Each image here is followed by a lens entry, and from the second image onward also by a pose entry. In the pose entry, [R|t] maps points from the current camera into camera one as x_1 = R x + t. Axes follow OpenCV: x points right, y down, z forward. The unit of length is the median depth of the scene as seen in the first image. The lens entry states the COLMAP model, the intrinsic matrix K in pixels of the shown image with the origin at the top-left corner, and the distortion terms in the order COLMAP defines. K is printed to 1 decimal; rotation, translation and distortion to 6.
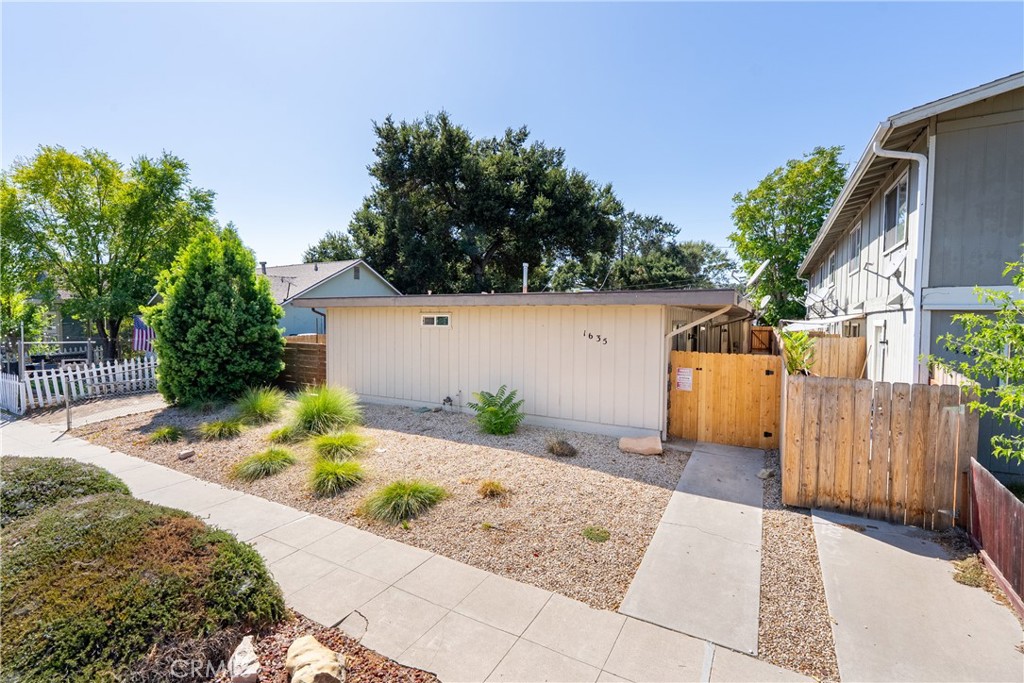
lens RADIAL K [[461.2, 0, 511.2], [0, 461.2, 339.3], [0, 0, 1]] dist [-0.011043, 0.005106]
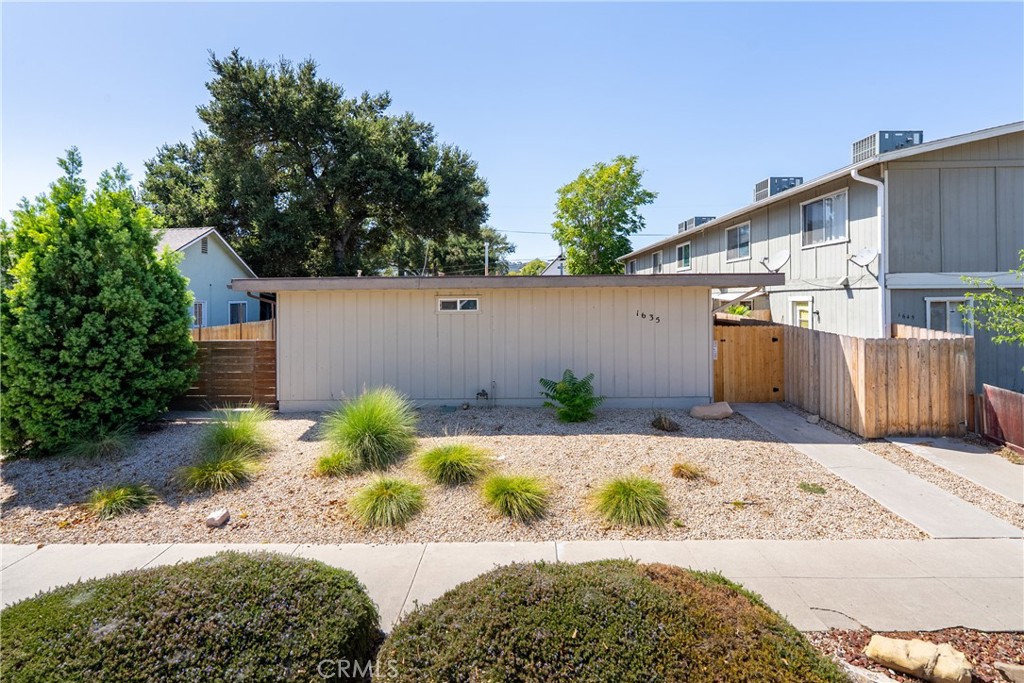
lens RADIAL K [[464.8, 0, 561.4], [0, 464.8, 298.9], [0, 0, 1]] dist [-0.003520, 0.000151]
pose [[0.878134, -0.017866, 0.478080, -0.426835], [0.039603, 0.998587, -0.035425, -0.012984], [-0.476772, 0.050042, 0.877601, 0.126574]]
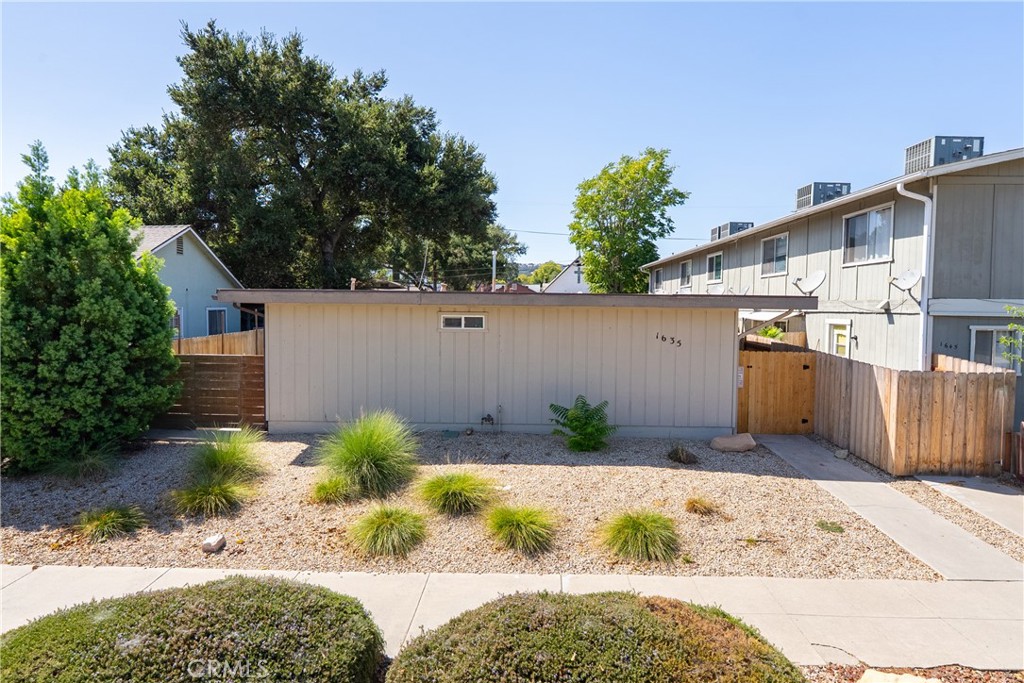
lens RADIAL K [[525.0, 0, 577.4], [0, 525.0, 335.4], [0, 0, 1]] dist [-0.004418, 0.000224]
pose [[0.878468, -0.021244, 0.477329, -0.439375], [0.016828, 0.999767, 0.013526, -0.027060], [-0.477505, -0.003850, 0.878621, 0.093700]]
